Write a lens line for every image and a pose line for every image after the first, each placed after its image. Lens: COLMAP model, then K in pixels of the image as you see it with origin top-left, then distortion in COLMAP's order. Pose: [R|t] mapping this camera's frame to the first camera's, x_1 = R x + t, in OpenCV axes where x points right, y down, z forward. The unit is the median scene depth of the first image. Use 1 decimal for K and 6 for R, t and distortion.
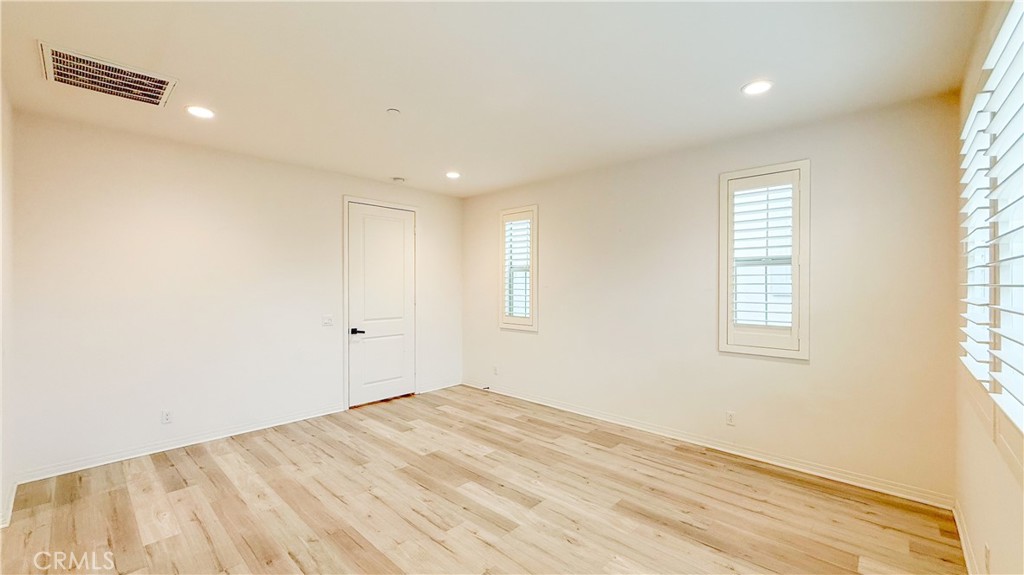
lens RADIAL K [[416.5, 0, 511.3], [0, 416.5, 283.8], [0, 0, 1]] dist [0.001148, 0.000248]
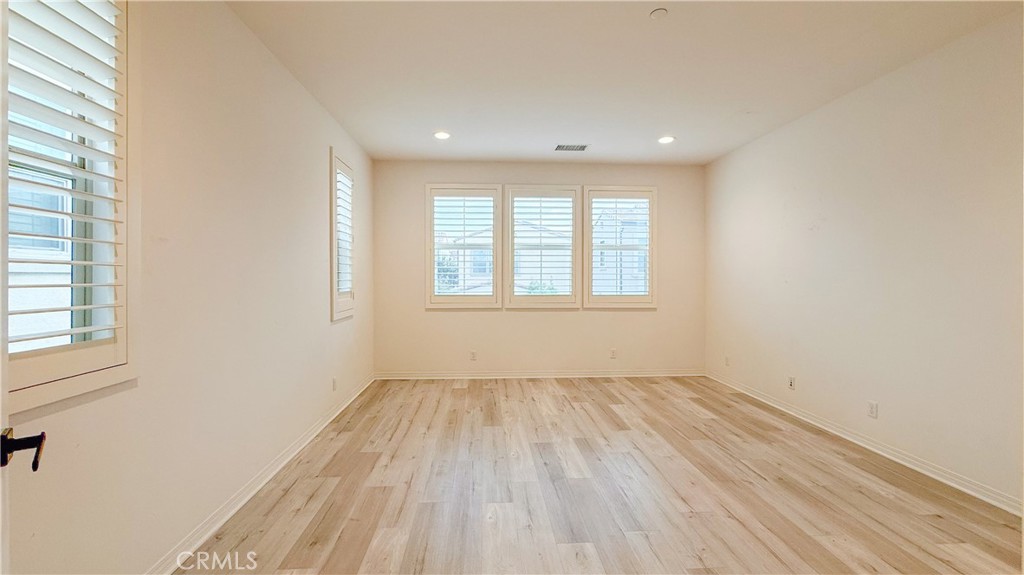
lens RADIAL K [[416.5, 0, 515.5], [0, 416.5, 278.8], [0, 0, 1]] dist [0.001148, 0.000248]
pose [[-0.737367, -0.004823, 0.675475, -0.495188], [-0.000266, 0.999977, 0.006850, 0.055379], [-0.675492, 0.004871, -0.737351, 1.432785]]
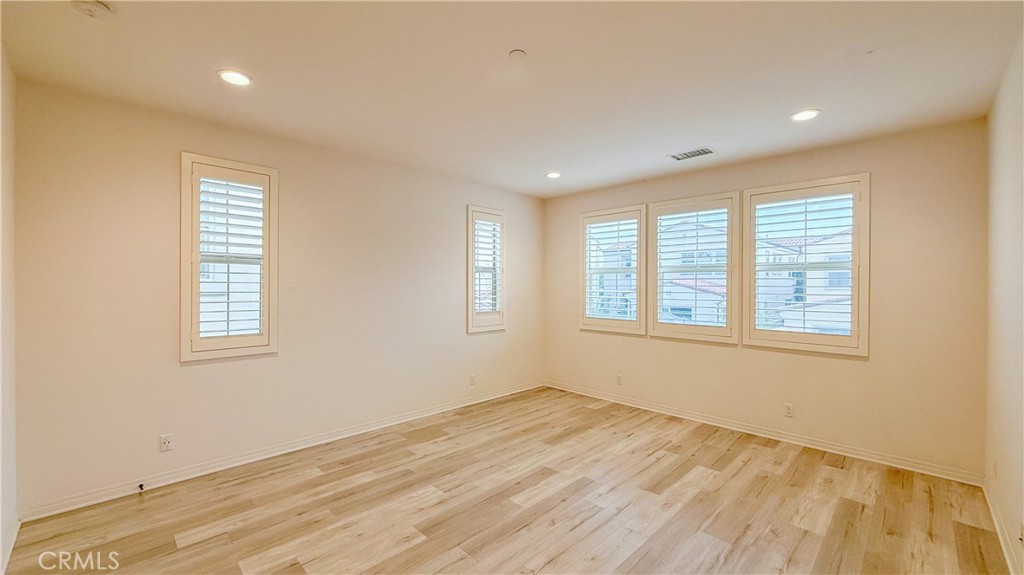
lens RADIAL K [[416.5, 0, 513.0], [0, 416.5, 289.2], [0, 0, 1]] dist [0.001148, 0.000248]
pose [[0.016625, -0.011667, 0.999794, -0.848192], [-0.004774, 0.999920, 0.011748, 0.004150], [-0.999850, -0.004968, 0.016568, 0.828427]]
